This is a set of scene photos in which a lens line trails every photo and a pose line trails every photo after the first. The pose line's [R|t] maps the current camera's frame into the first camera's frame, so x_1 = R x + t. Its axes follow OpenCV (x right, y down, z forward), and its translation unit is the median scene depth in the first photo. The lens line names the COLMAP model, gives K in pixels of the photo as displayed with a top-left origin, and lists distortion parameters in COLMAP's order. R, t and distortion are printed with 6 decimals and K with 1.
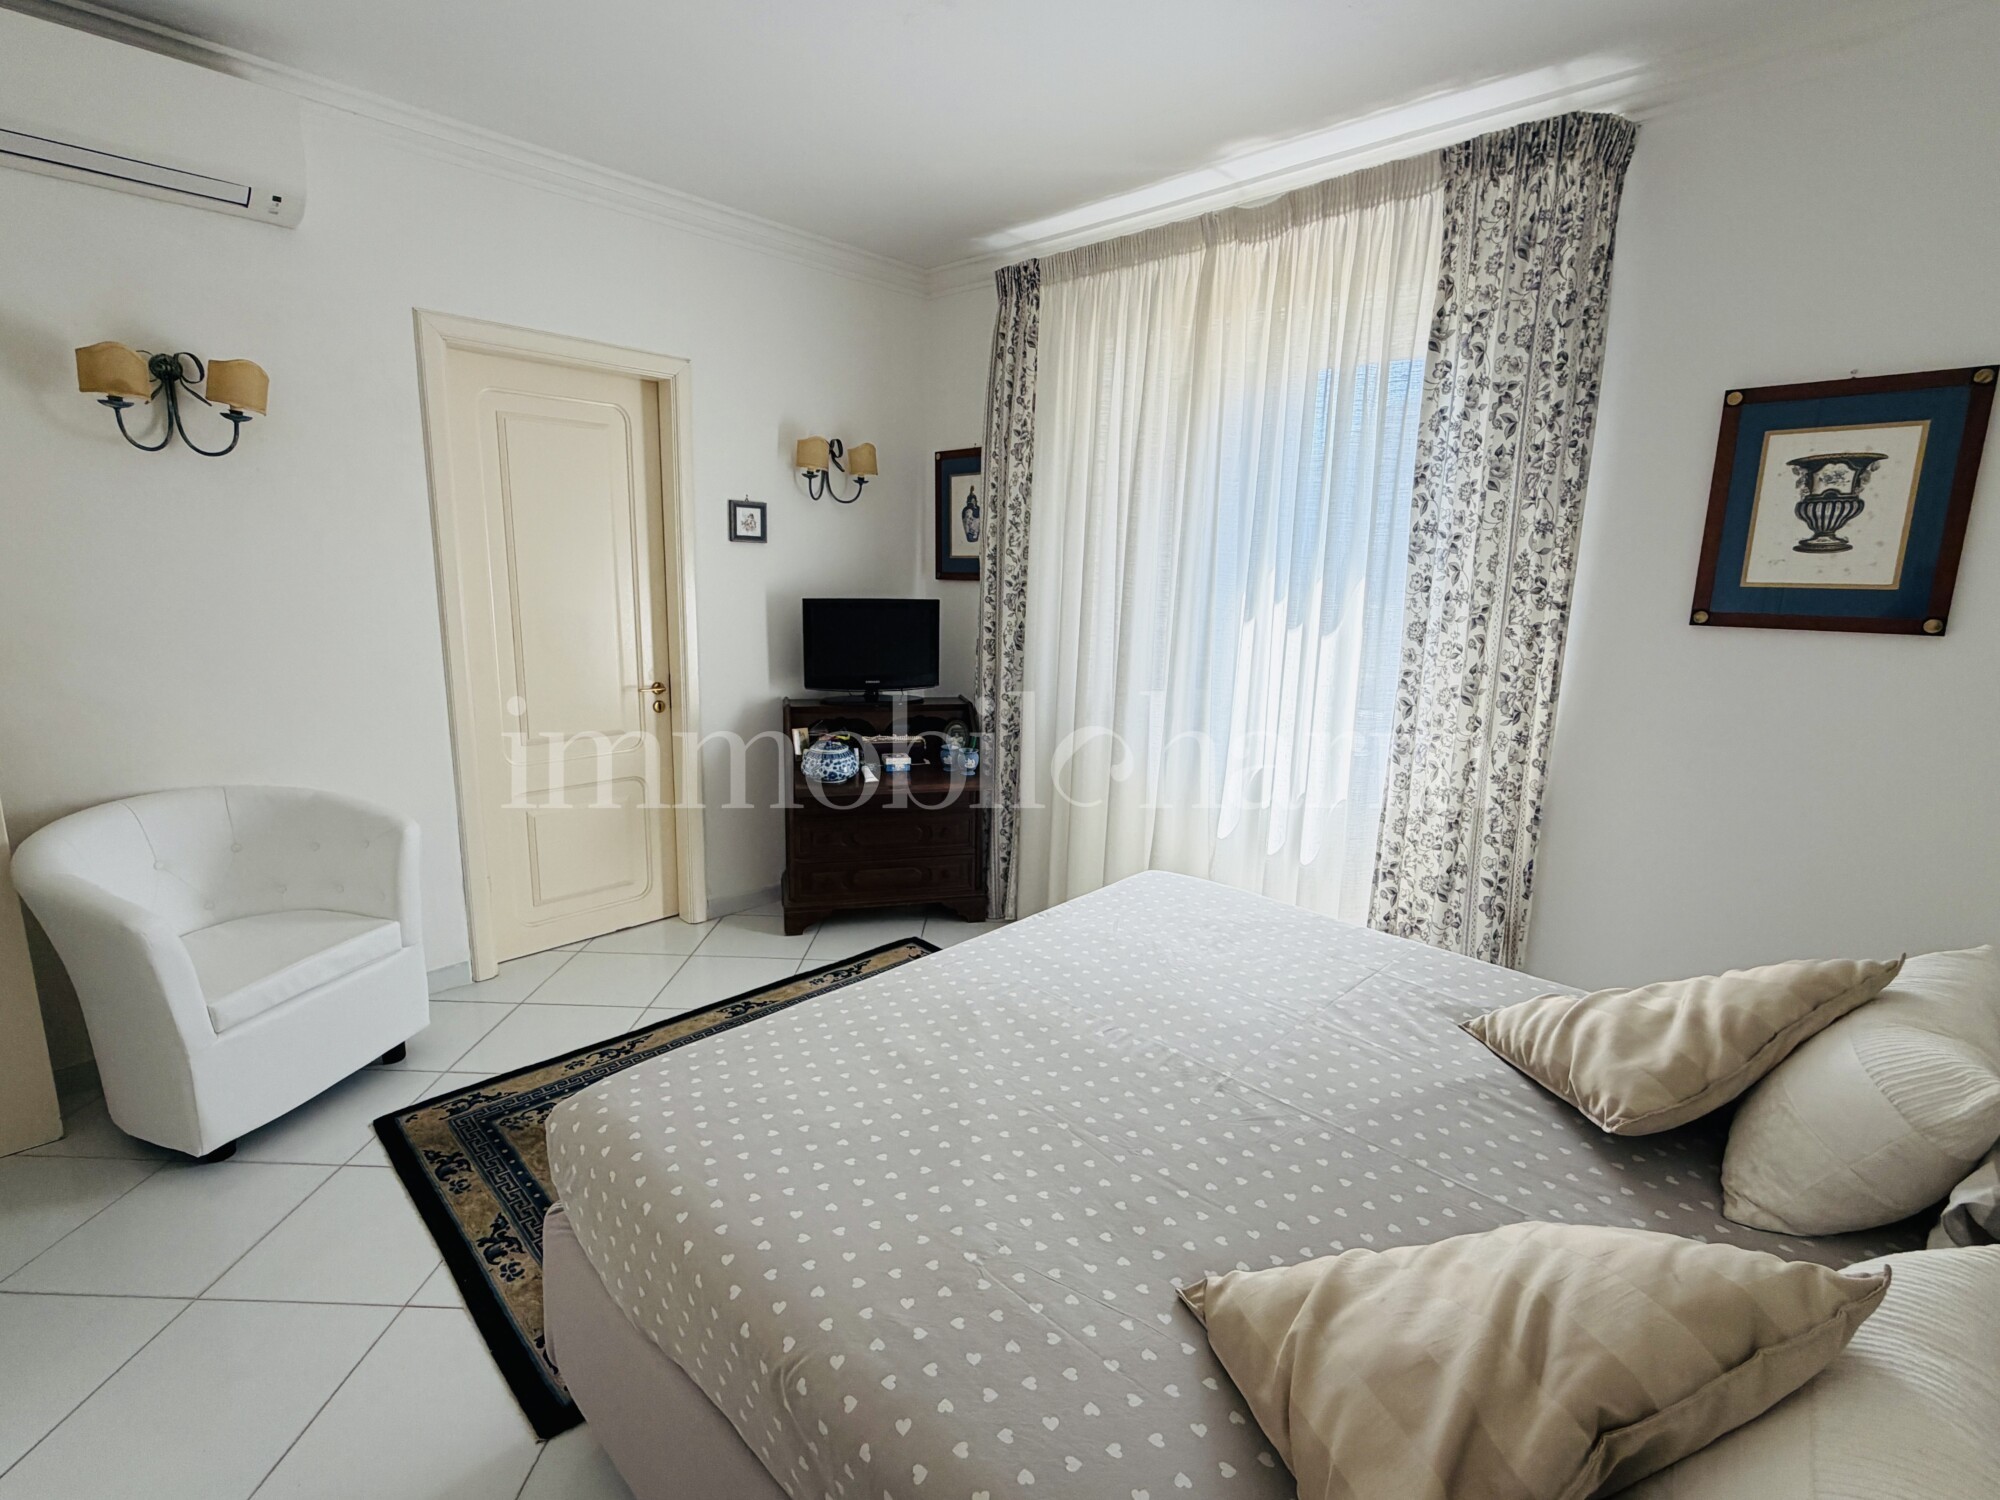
lens RADIAL K [[936.2, 0, 999.1], [0, 936.2, 751.8], [0, 0, 1]] dist [0.003066, 0.000641]
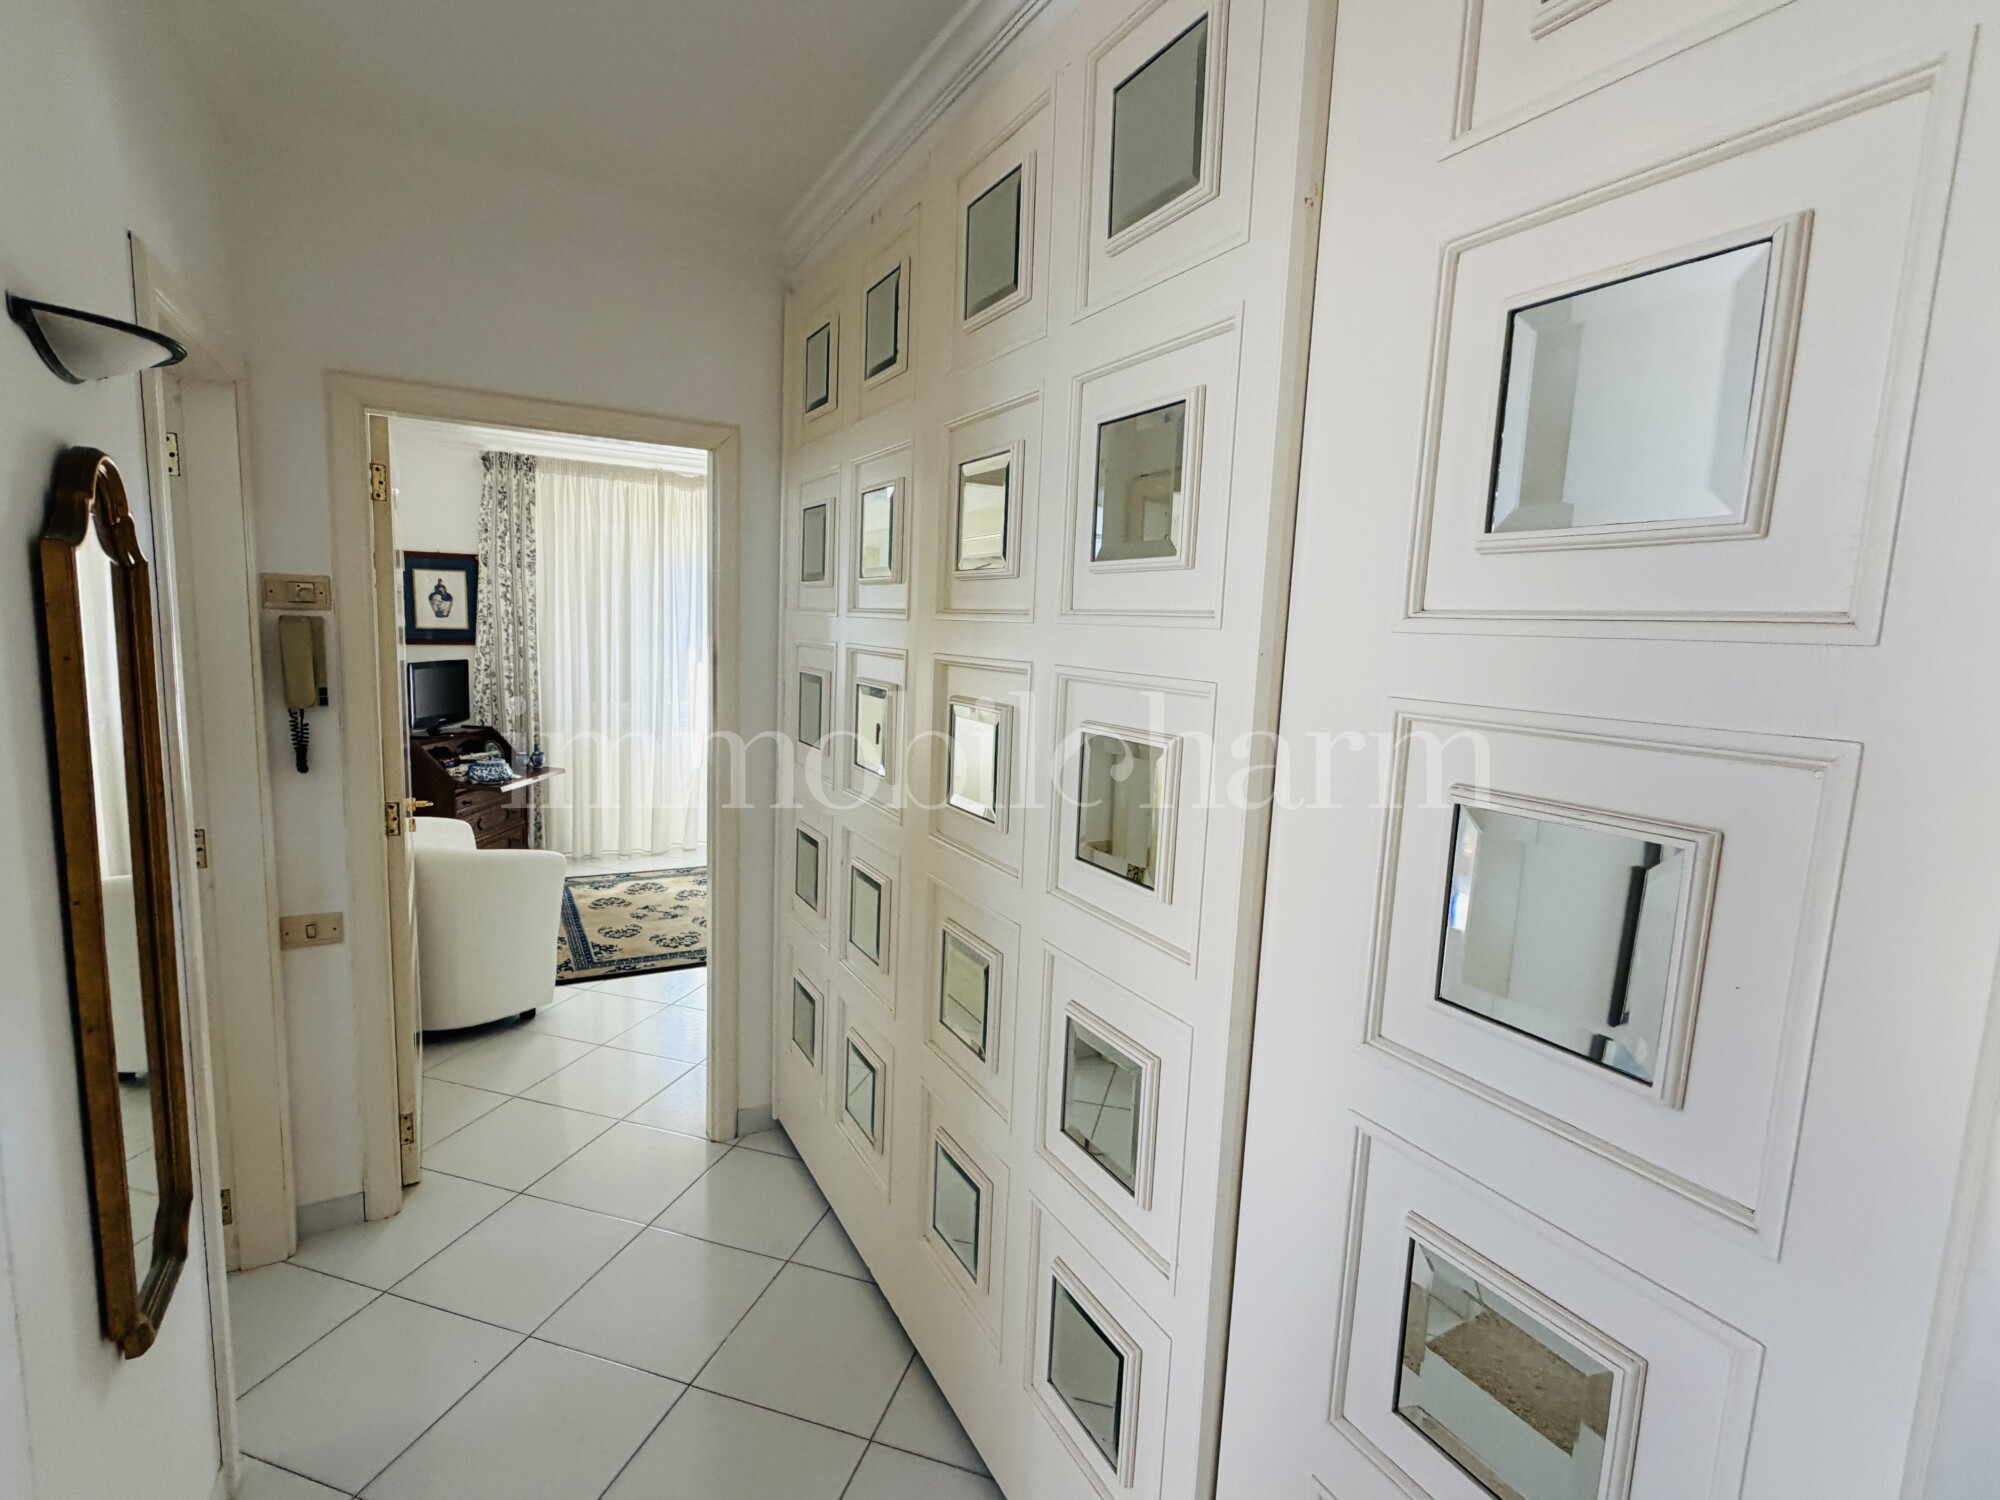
lens RADIAL K [[936.2, 0, 998.0], [0, 936.2, 748.1], [0, 0, 1]] dist [0.003066, 0.000641]
pose [[0.289502, -0.139732, 0.946923, -1.191742], [0.163412, 0.981979, 0.094945, -0.030963], [-0.943125, 0.127252, 0.307118, -0.199339]]
